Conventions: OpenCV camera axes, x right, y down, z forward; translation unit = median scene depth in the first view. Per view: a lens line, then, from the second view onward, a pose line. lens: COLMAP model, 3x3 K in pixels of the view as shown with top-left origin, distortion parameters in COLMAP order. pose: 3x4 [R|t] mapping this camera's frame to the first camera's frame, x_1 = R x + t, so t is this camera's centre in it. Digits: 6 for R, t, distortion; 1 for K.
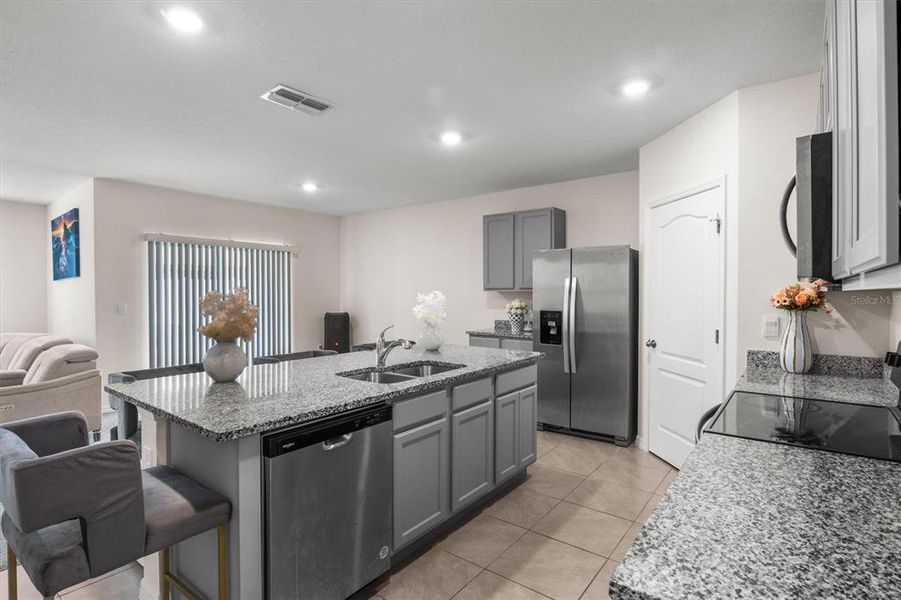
lens RADIAL K [[440.0, 0, 450.5], [0, 440.0, 300.0], [0, 0, 1]] dist [-0.002820, -0.008385]
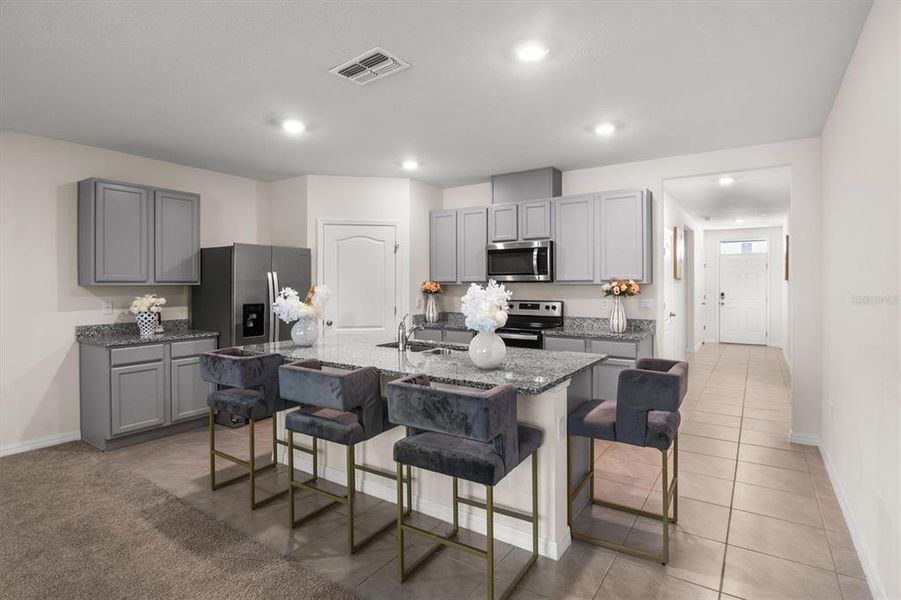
lens RADIAL K [[454.4, 0, 451.1], [0, 454.4, 281.7], [0, 0, 1]] dist [-0.023301, -0.000543]
pose [[-0.070679, 0.007437, 0.997471, -0.667566], [0.020418, 0.999773, -0.006007, -0.008872], [-0.997290, 0.019942, -0.070815, 0.475812]]
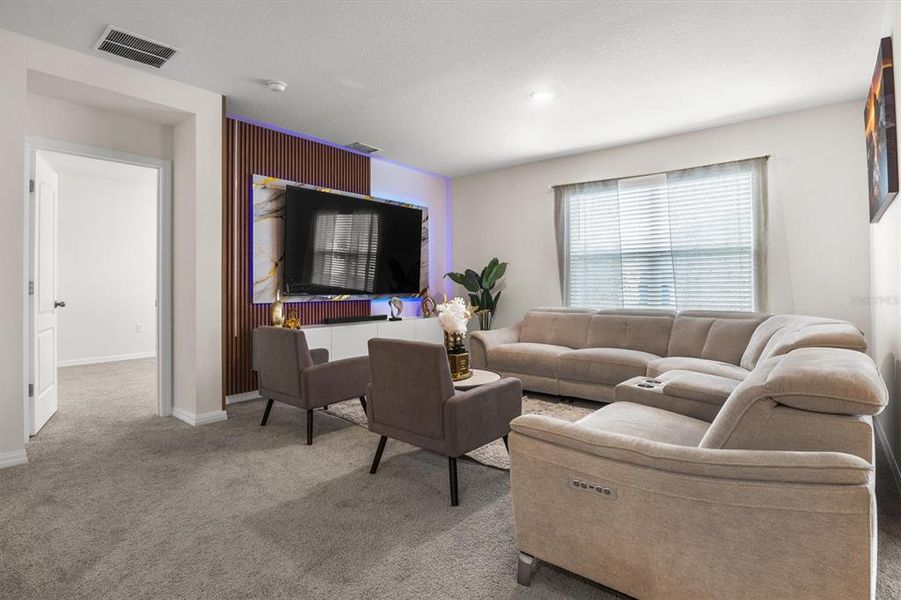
lens RADIAL K [[454.4, 0, 451.1], [0, 454.4, 281.7], [0, 0, 1]] dist [-0.023301, -0.000543]
pose [[-0.021567, -0.008537, -0.999731, -0.399238], [-0.013739, 0.999872, -0.008241, 0.042886], [0.999673, 0.013557, -0.021682, 0.560450]]
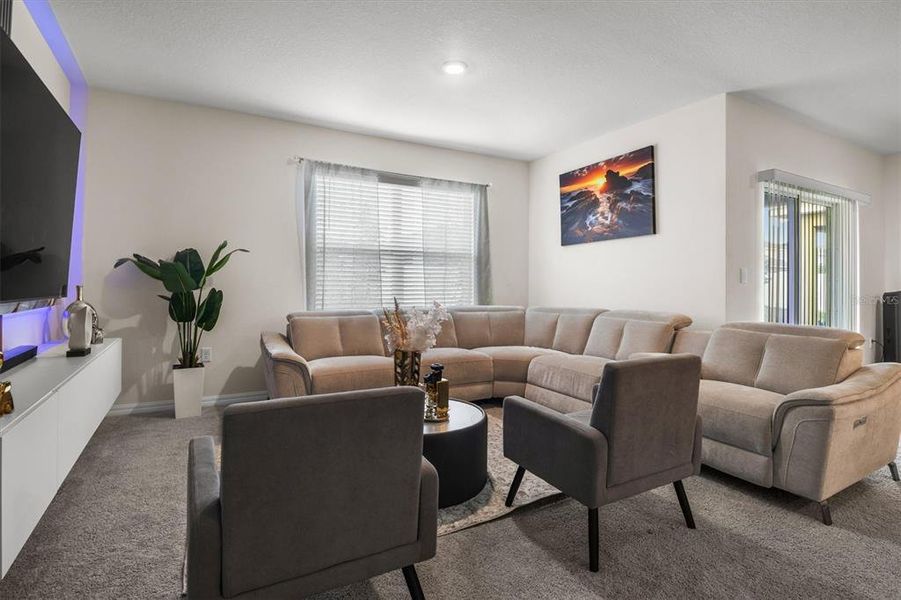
lens RADIAL K [[464.8, 0, 452.1], [0, 464.8, 284.3], [0, 0, 1]] dist [-0.001756, -0.011577]
pose [[0.920883, 0.008285, -0.389751, -0.838716], [-0.015433, 0.999765, -0.015211, 0.051337], [0.389533, 0.020023, 0.920795, 0.108973]]
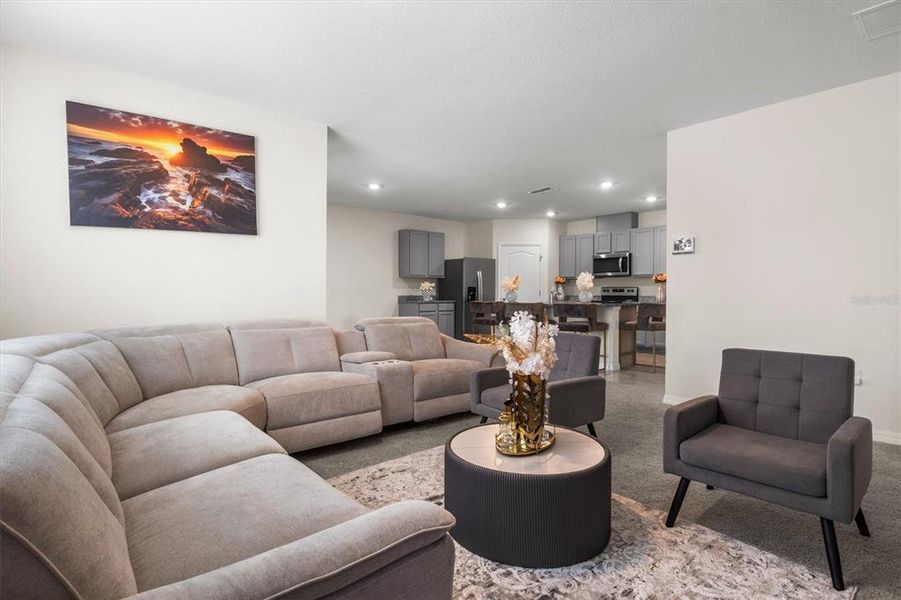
lens RADIAL K [[452.2, 0, 453.9], [0, 452.2, 292.1], [0, 0, 1]] dist [-0.013342, -0.009544]
pose [[0.176245, 0.000657, 0.984346, -1.468436], [0.015194, 0.999879, -0.003387, 0.042851], [-0.984229, 0.015553, 0.176213, 0.548633]]
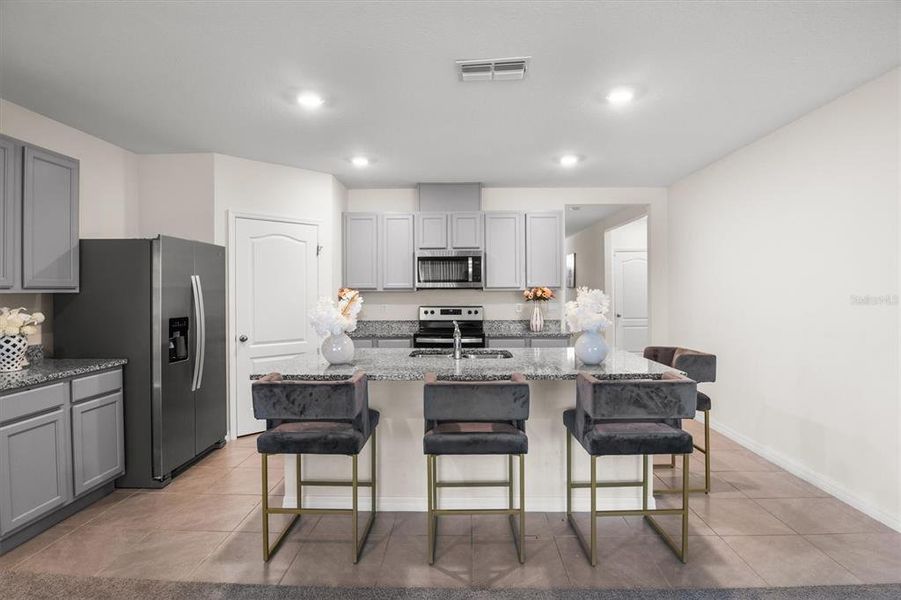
lens RADIAL K [[452.2, 0, 453.9], [0, 452.2, 292.1], [0, 0, 1]] dist [-0.013342, -0.009544]
pose [[-0.599537, 0.001030, 0.800346, -0.534546], [0.019638, 0.999717, 0.013424, -0.016427], [-0.800106, 0.023765, -0.599388, 0.841543]]
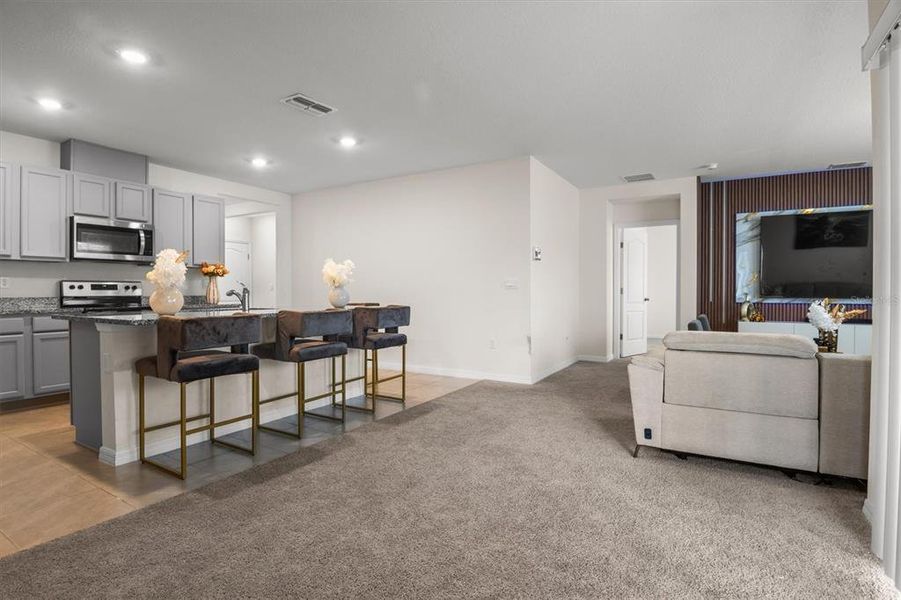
lens RADIAL K [[452.2, 0, 453.9], [0, 452.2, 292.1], [0, 0, 1]] dist [-0.013342, -0.009544]
pose [[-0.990884, 0.000270, -0.134721, -0.310368], [-0.002604, 0.999773, 0.021156, 0.029887], [0.134696, 0.021314, -0.990658, 1.243575]]
